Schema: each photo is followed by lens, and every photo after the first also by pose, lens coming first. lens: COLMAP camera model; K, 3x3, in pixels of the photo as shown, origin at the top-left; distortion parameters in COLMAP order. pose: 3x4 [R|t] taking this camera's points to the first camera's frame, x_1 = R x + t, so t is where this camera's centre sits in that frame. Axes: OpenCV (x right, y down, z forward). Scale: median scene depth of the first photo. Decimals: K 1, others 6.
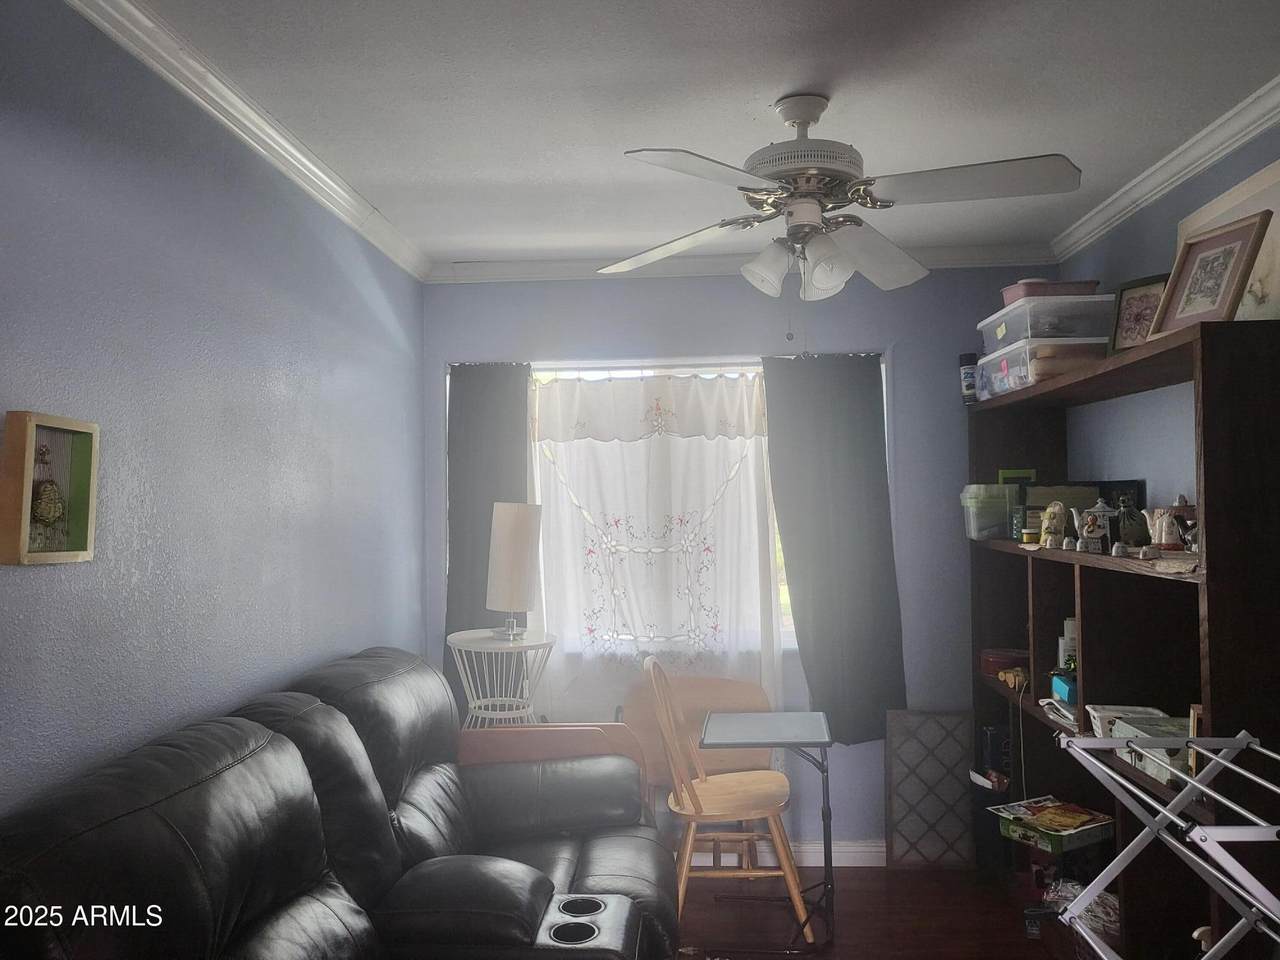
lens RADIAL K [[991.6, 0, 644.8], [0, 991.6, 485.2], [0, 0, 1]] dist [-0.009105, 0.068862]
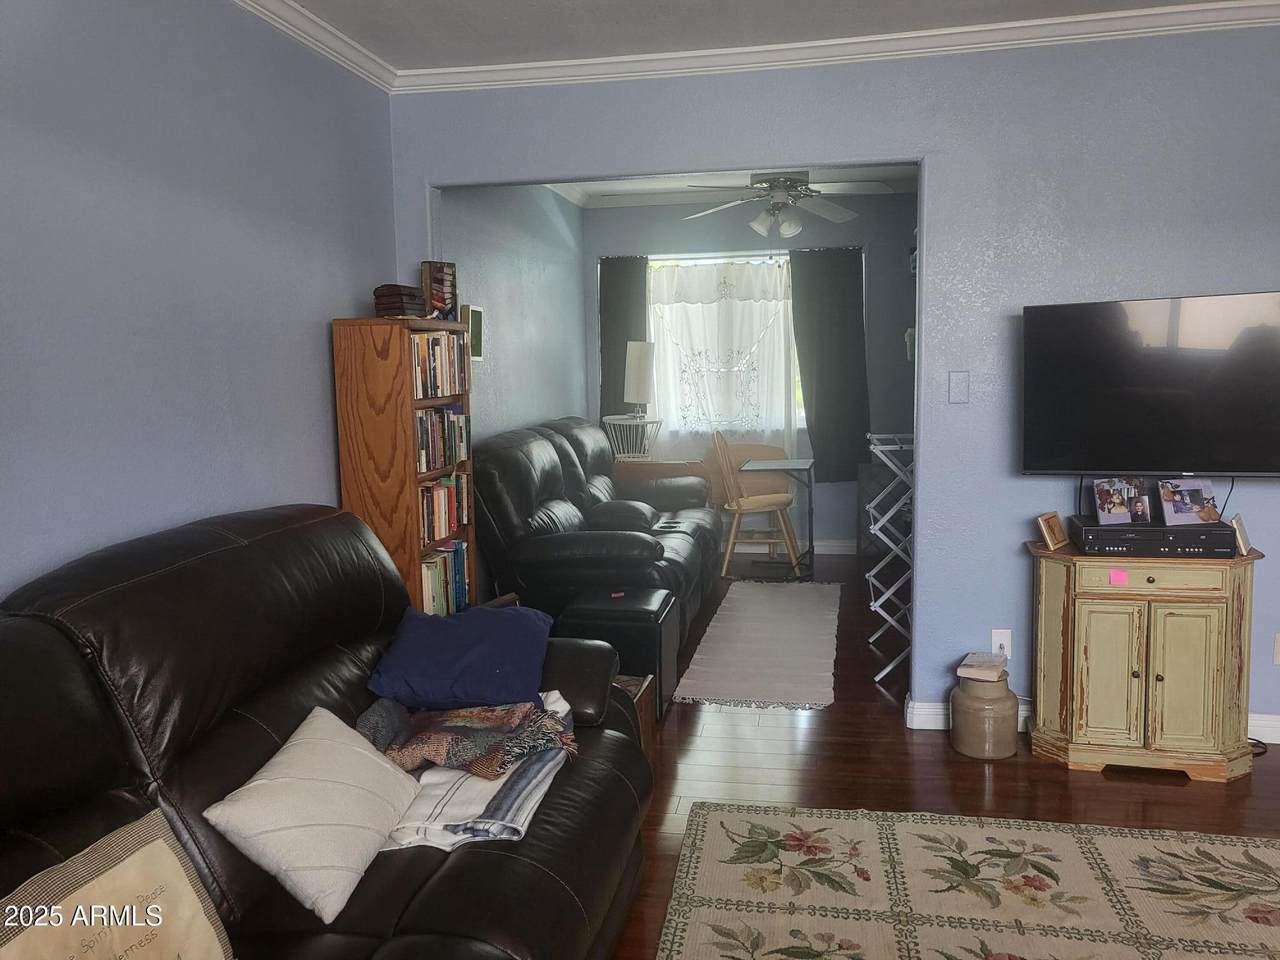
lens RADIAL K [[991.6, 0, 638.9], [0, 991.6, 492.5], [0, 0, 1]] dist [-0.009105, 0.068862]
pose [[0.992534, 0.010385, -0.121528, 0.077202], [0.009406, 0.986884, 0.161155, -0.001261], [0.121608, -0.161095, 0.979418, -0.701945]]
